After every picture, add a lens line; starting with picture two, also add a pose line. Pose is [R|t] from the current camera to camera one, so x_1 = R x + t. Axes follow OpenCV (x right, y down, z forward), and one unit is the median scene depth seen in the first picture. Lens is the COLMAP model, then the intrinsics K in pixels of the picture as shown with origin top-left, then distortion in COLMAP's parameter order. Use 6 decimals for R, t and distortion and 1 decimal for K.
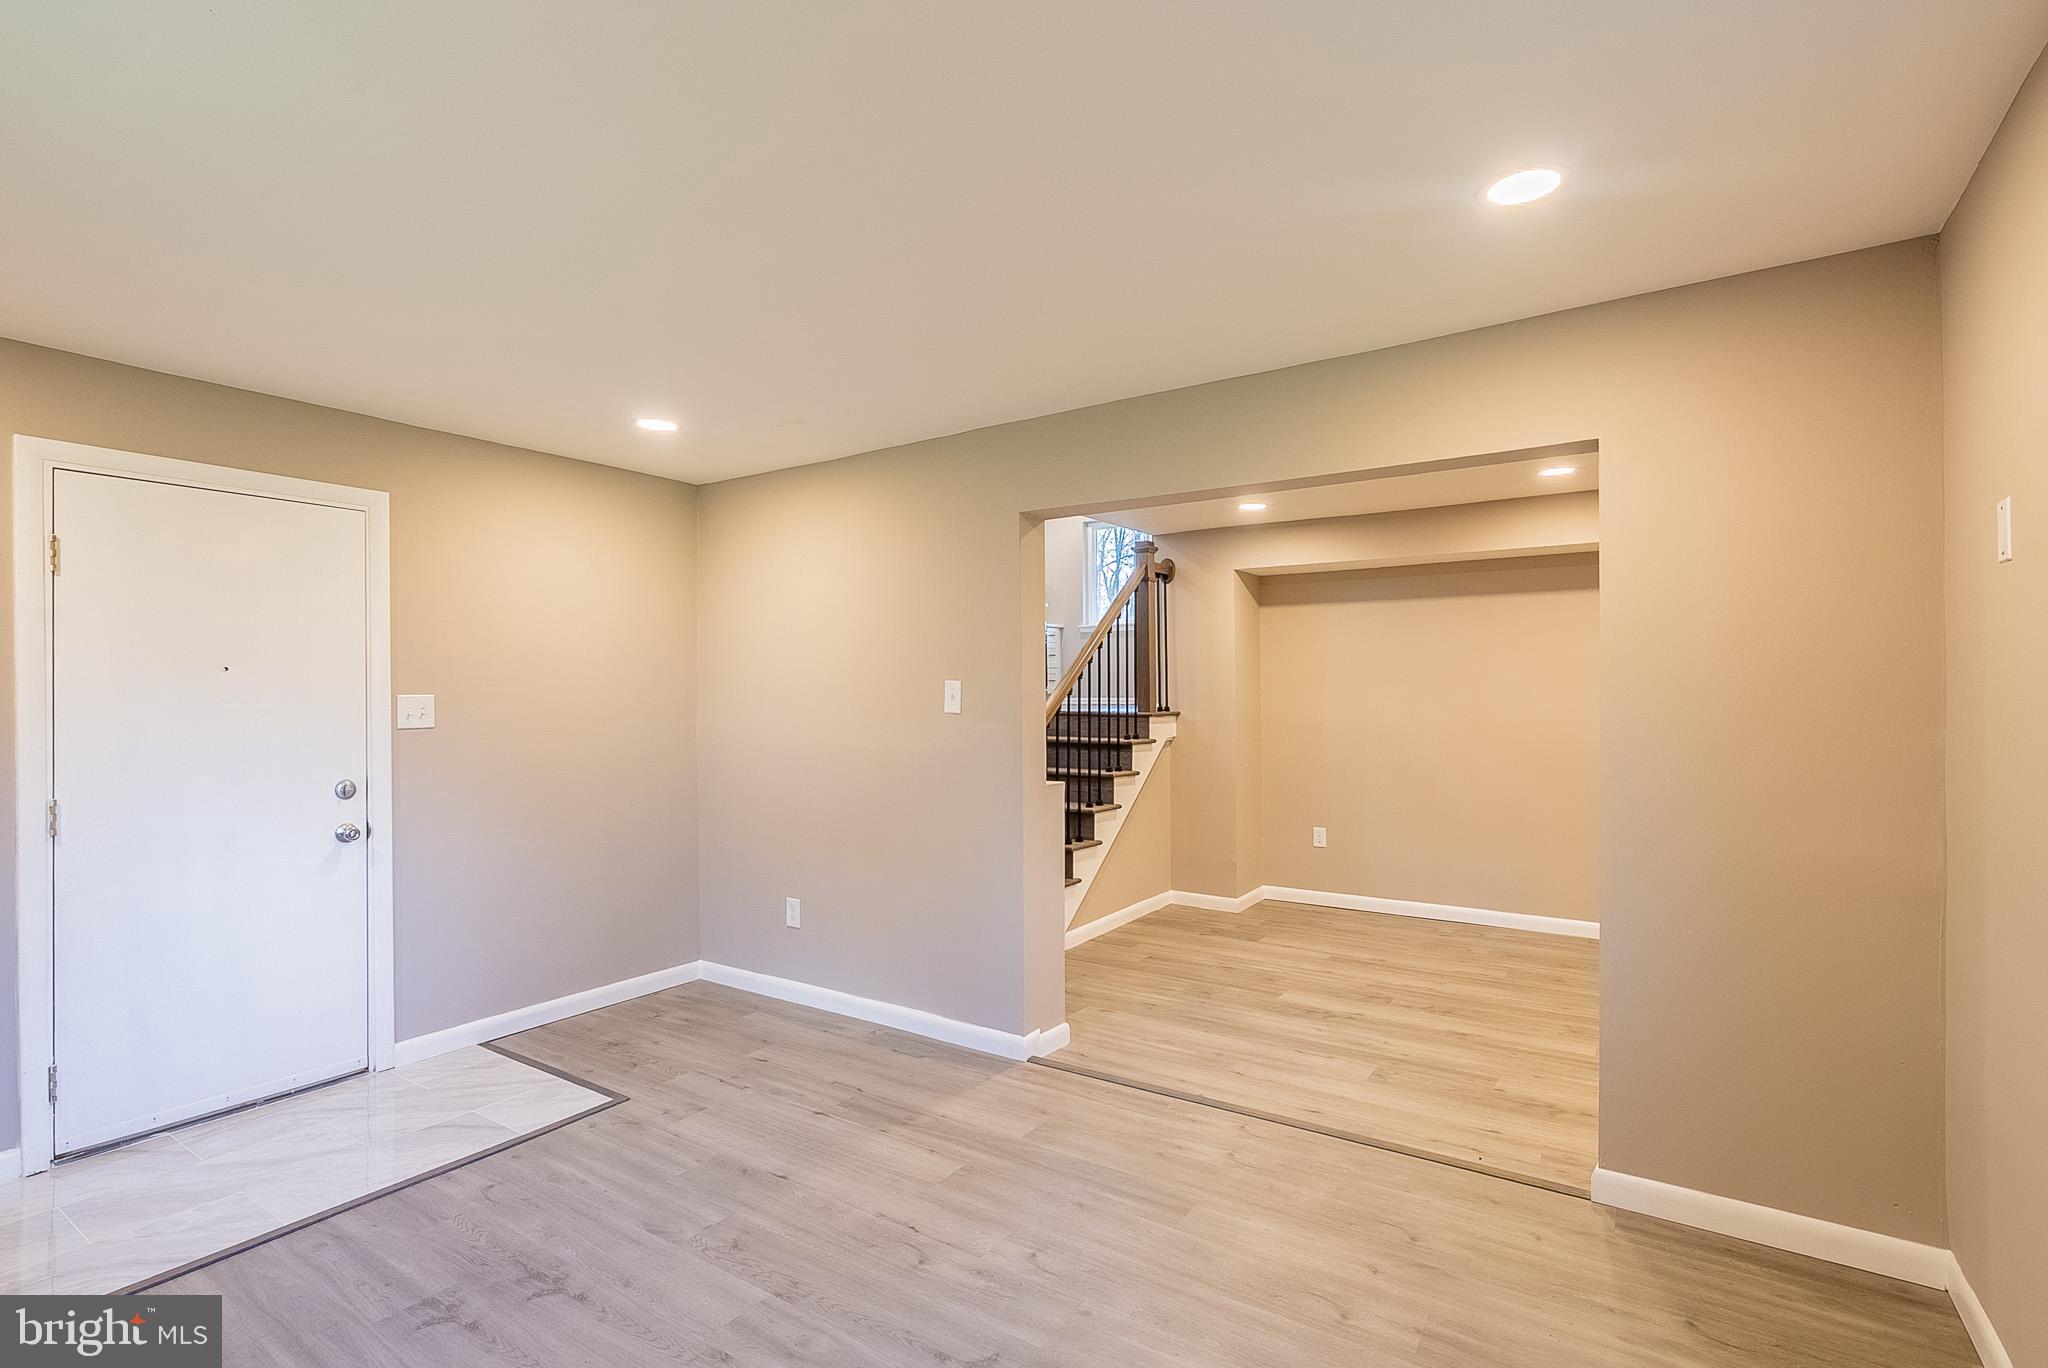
lens RADIAL K [[951.5, 0, 1027.5], [0, 951.5, 687.3], [0, 0, 1]] dist [-0.005236, 0.003321]
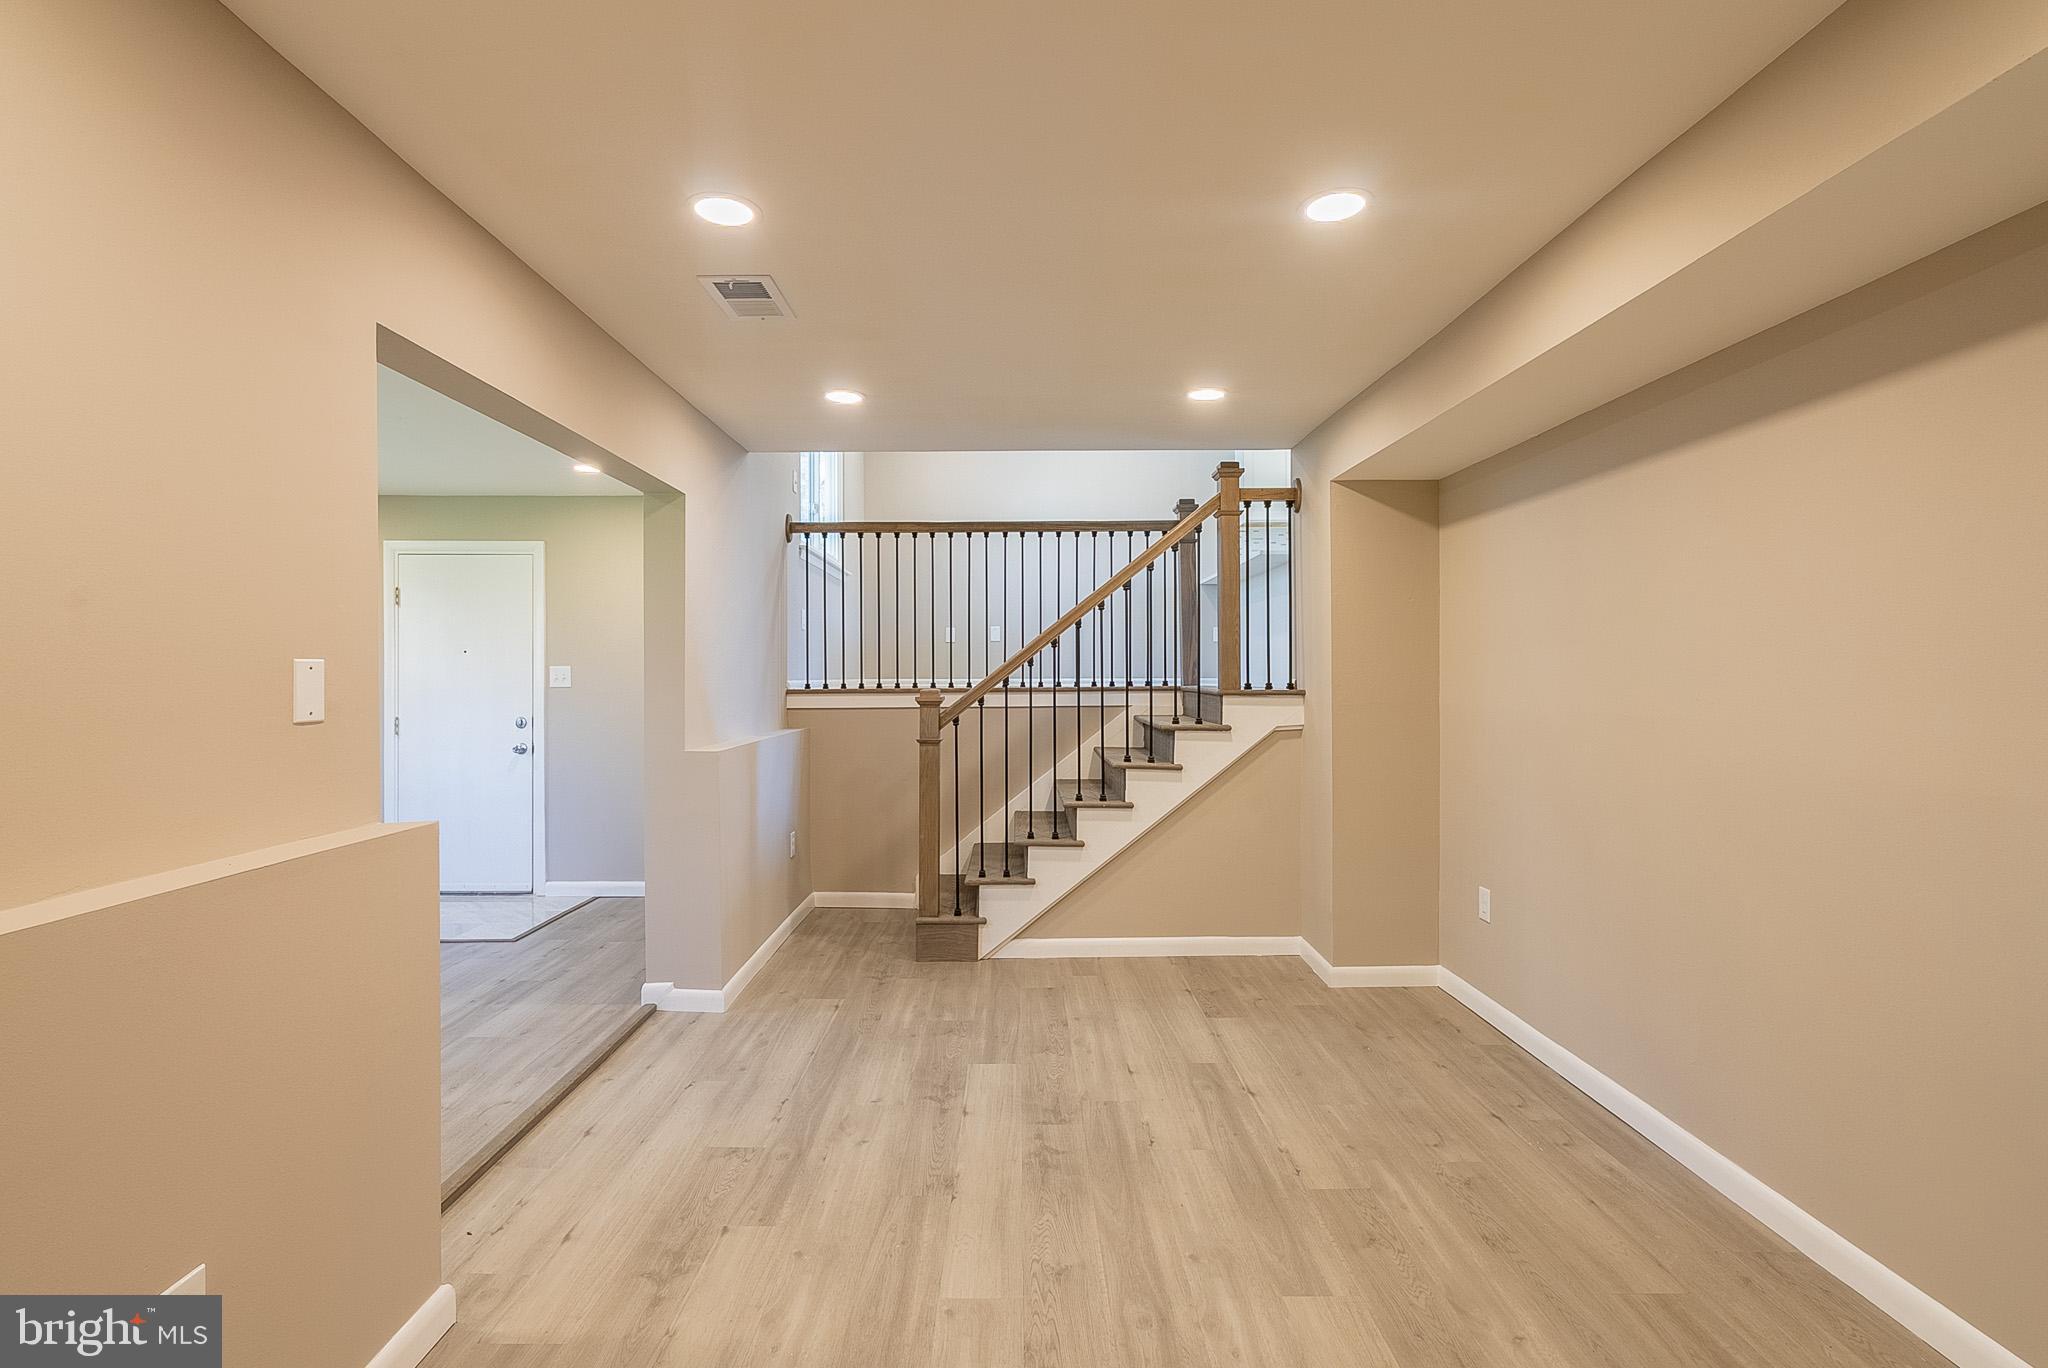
lens RADIAL K [[951.5, 0, 1022.6], [0, 951.5, 679.3], [0, 0, 1]] dist [-0.005236, 0.003321]
pose [[0.571417, 0.010016, -0.820599, 1.112241], [0.002291, 0.999902, 0.013800, 0.009676], [0.820657, -0.009766, 0.571338, 0.733320]]
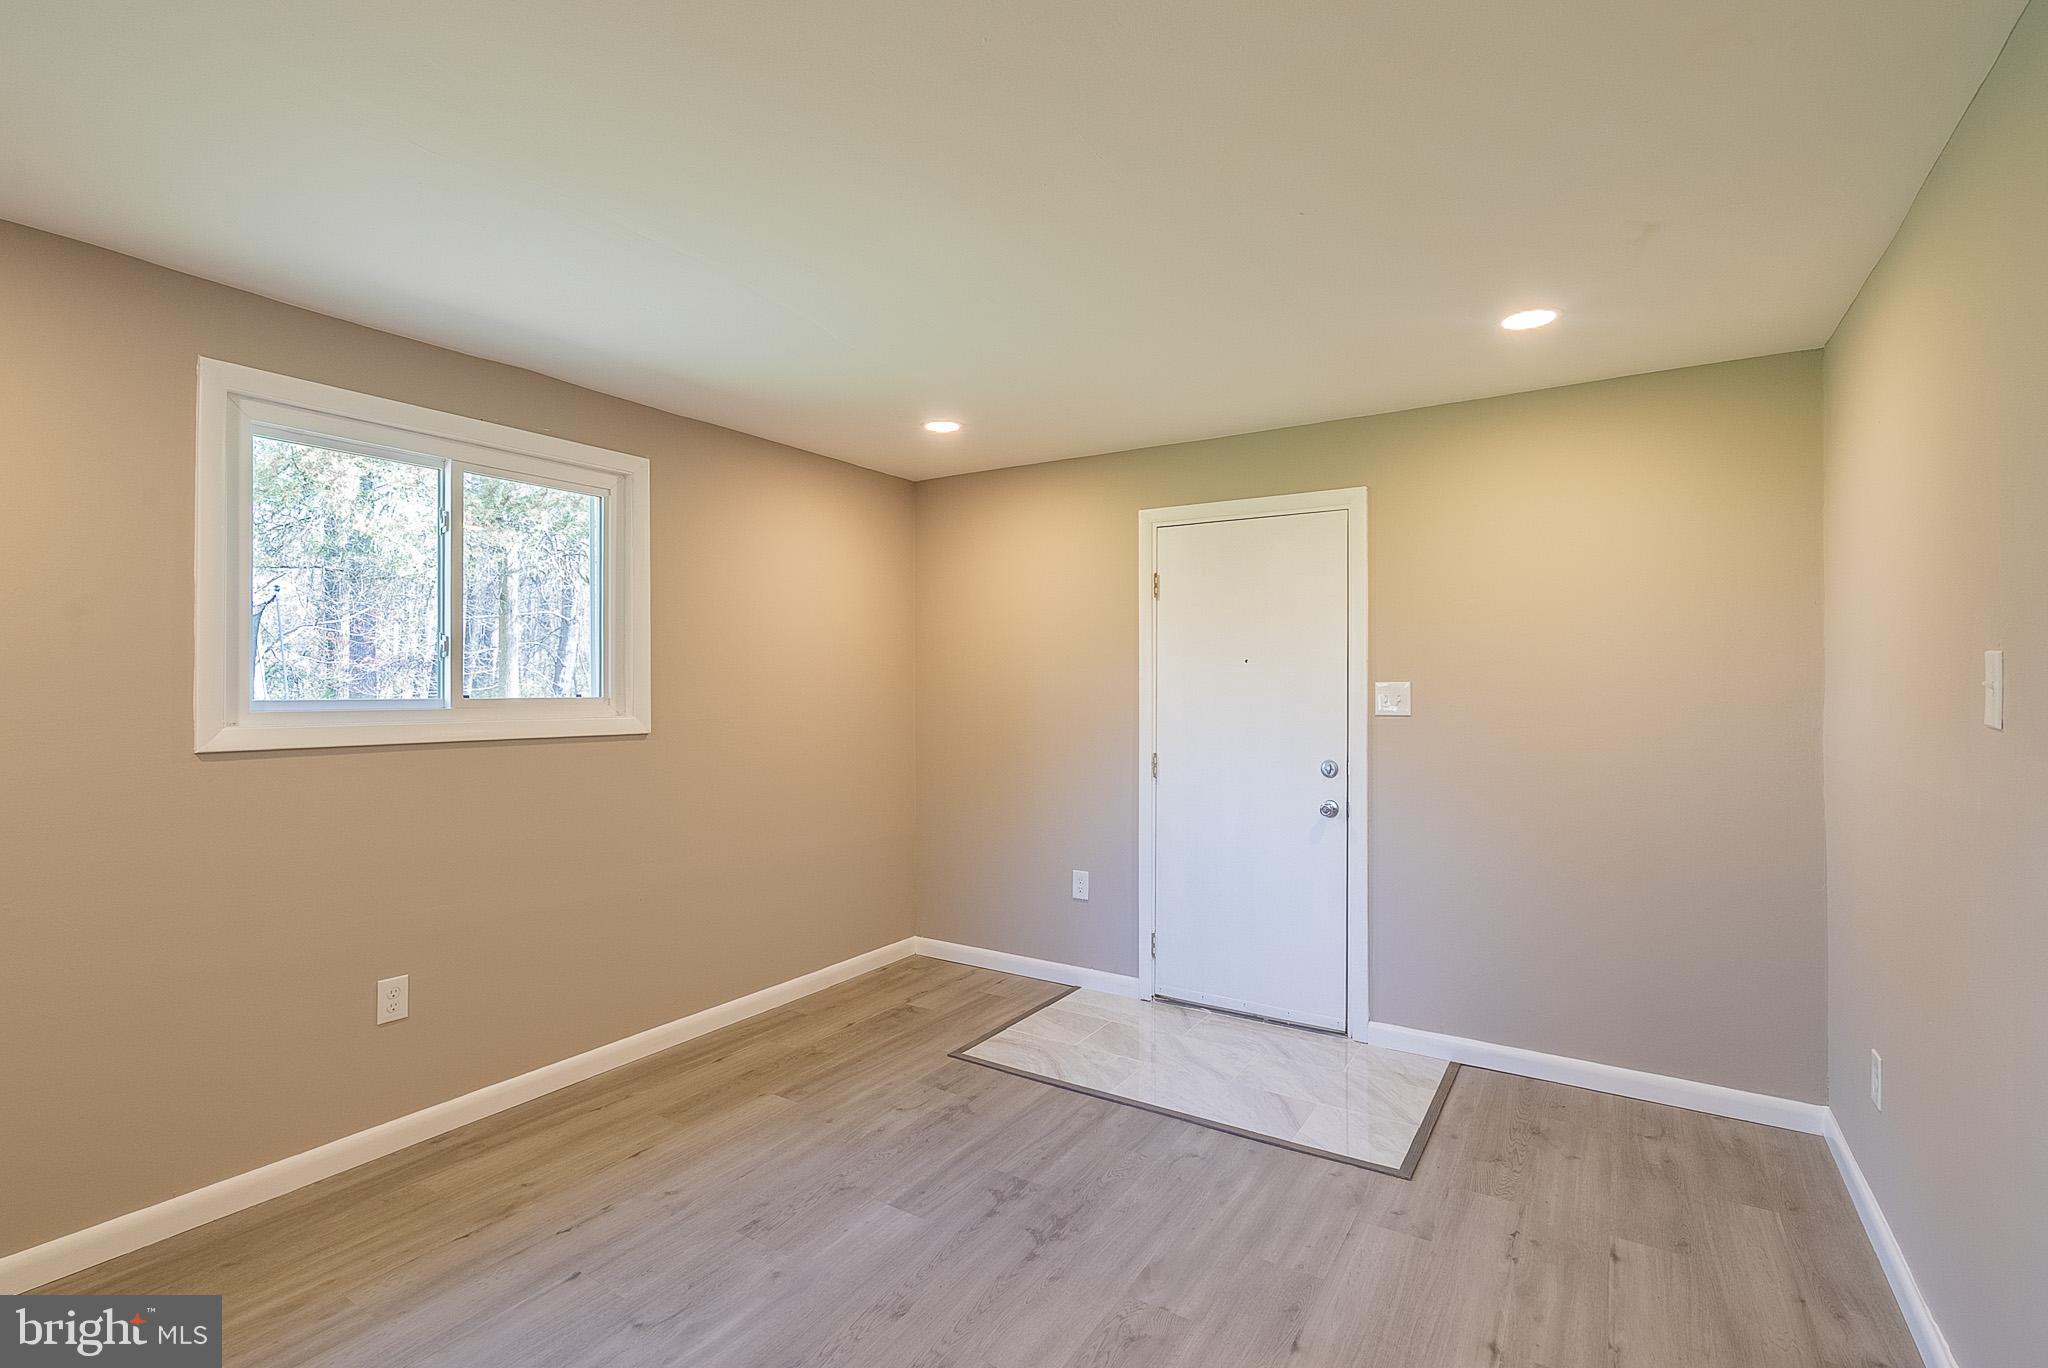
lens RADIAL K [[951.5, 0, 1007.9], [0, 951.5, 680.7], [0, 0, 1]] dist [-0.005236, 0.003321]
pose [[0.014538, 0.000032, -0.999894, 0.352409], [0.006813, 0.999977, 0.000131, 0.003714], [0.999871, -0.006814, 0.014538, 0.586895]]
